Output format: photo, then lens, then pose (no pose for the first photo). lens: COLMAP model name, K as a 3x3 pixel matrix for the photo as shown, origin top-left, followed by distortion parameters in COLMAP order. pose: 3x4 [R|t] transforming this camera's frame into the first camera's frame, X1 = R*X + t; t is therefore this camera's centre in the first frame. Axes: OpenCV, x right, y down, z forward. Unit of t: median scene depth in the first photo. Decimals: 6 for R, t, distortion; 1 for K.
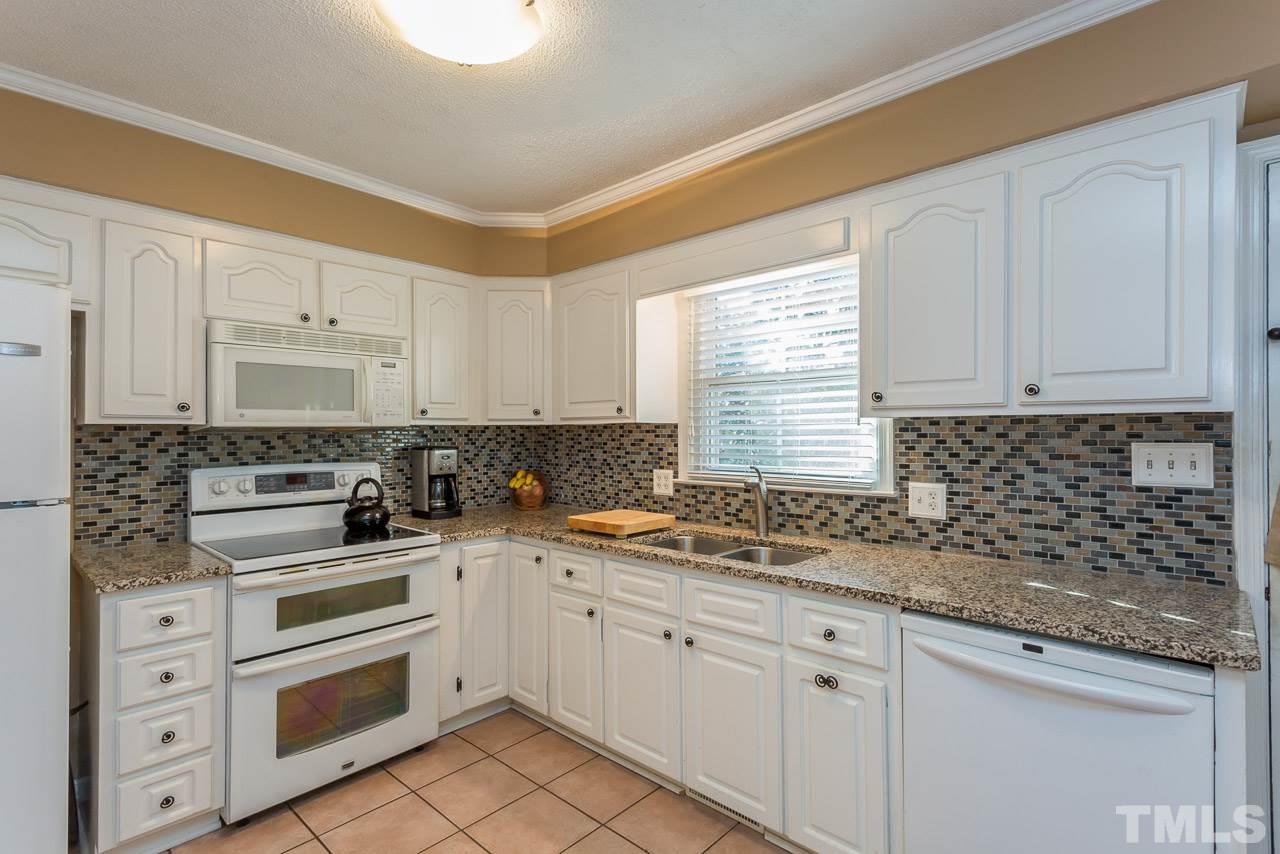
lens RADIAL K [[618.7, 0, 640.0], [0, 618.7, 427.0], [0, 0, 1]] dist [0.021016, 0.000329]
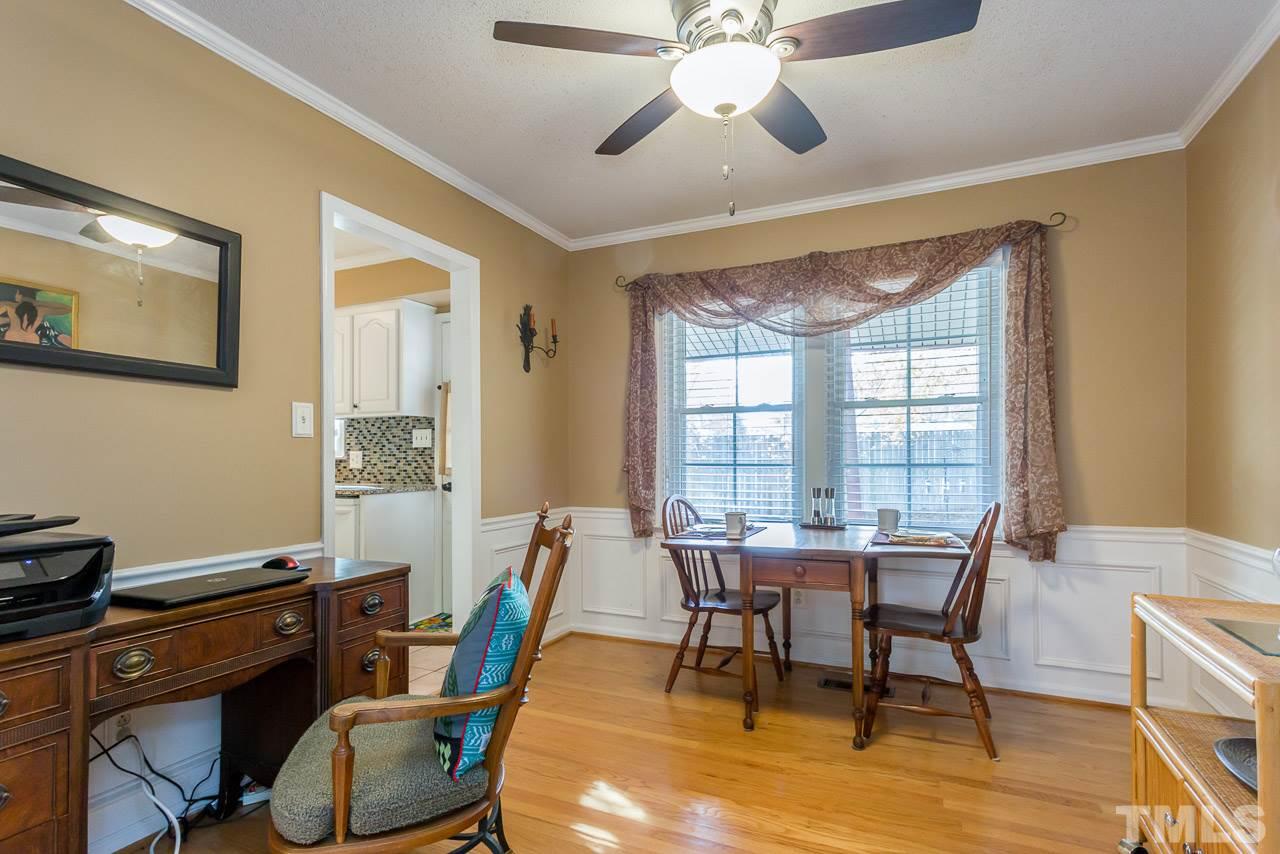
lens RADIAL K [[635.3, 0, 640.0], [0, 635.3, 427.0], [0, 0, 1]] dist [0.001489, 0.000413]
pose [[0.952631, 0.000919, 0.304128, 0.652387], [0.006809, 0.999680, -0.024349, 0.060311], [-0.304053, 0.025267, 0.952320, -1.203002]]
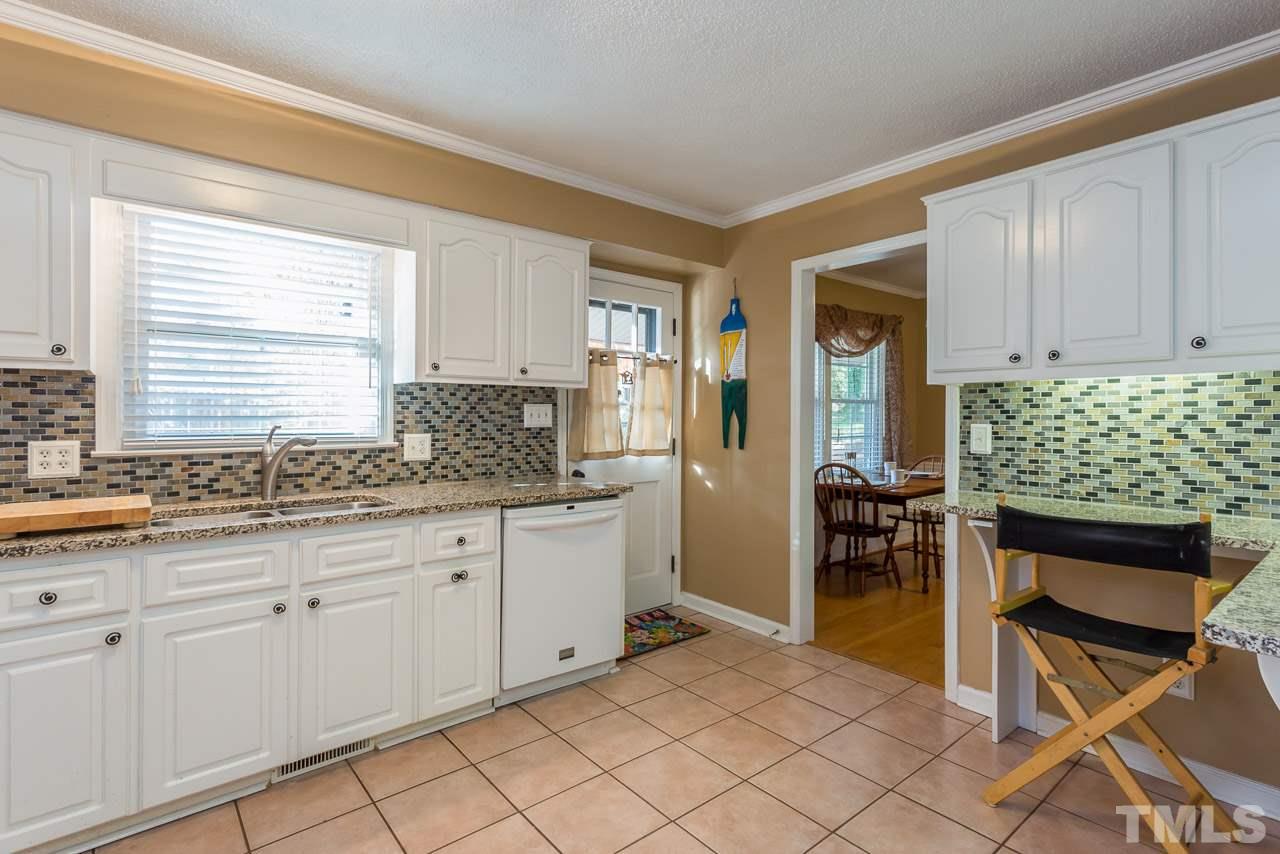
lens RADIAL K [[618.0, 0, 642.6], [0, 618.0, 419.1], [0, 0, 1]] dist [0.003858, 0.001180]
pose [[0.121480, -0.000565, 0.992594, -0.712597], [-0.008672, 0.999961, 0.001630, 0.047090], [-0.992556, -0.008805, 0.121470, 0.329188]]
